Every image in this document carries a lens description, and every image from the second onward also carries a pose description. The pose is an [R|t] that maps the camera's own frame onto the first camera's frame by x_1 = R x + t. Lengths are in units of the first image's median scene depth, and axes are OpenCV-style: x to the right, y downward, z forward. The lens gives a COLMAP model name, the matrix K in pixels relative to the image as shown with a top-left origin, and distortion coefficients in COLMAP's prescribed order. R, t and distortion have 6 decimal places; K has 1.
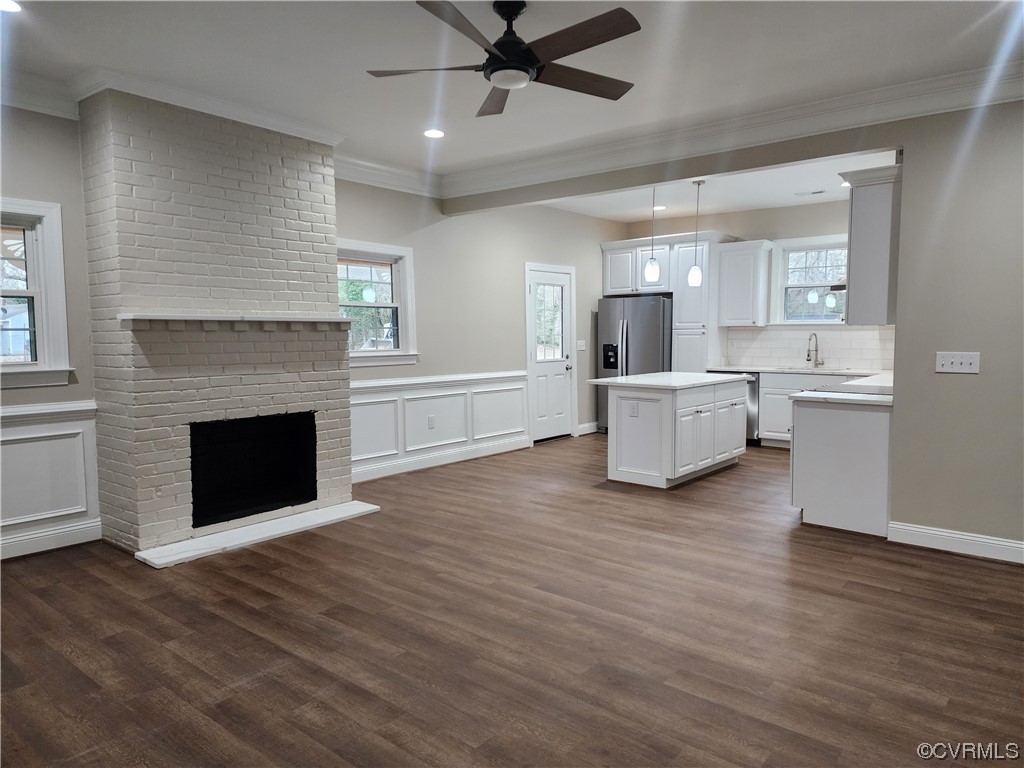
lens RADIAL K [[677.5, 0, 512.8], [0, 677.5, 379.6], [0, 0, 1]] dist [0.080520, -0.063915]
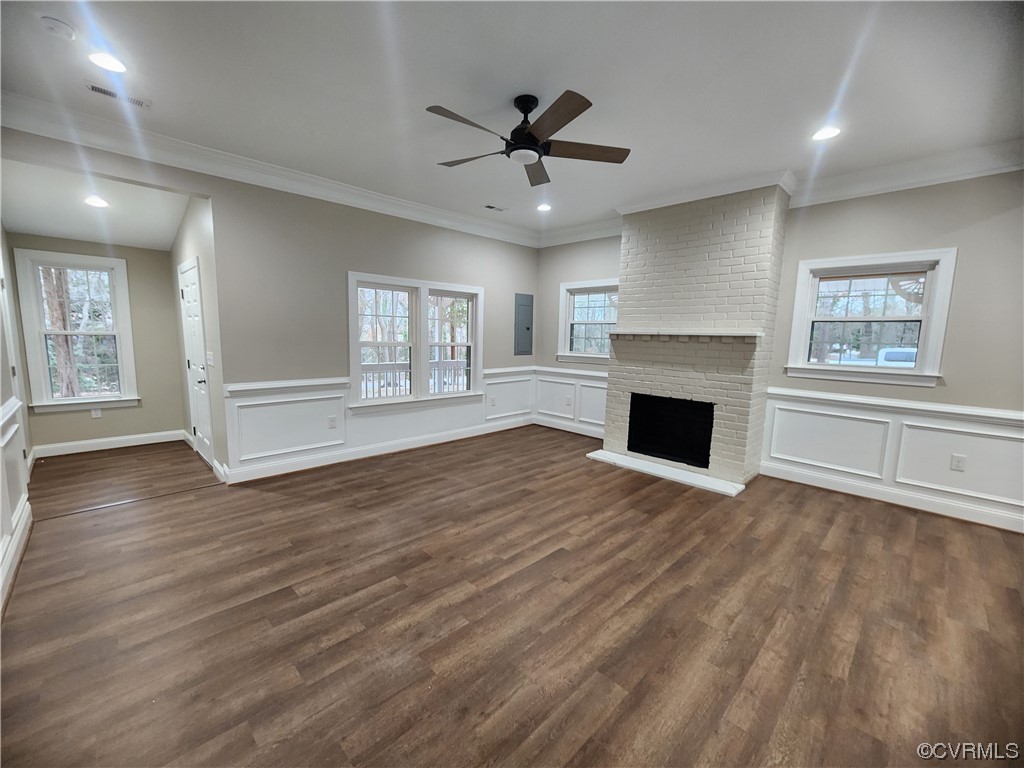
lens RADIAL K [[421.7, 0, 512.4], [0, 421.7, 390.5], [0, 0, 1]] dist [-0.002170, 0.001691]
pose [[-0.095152, 0.134675, -0.986311, 0.625039], [-0.091432, 0.985436, 0.143376, -0.068386], [0.991255, 0.103823, -0.081453, 0.767835]]
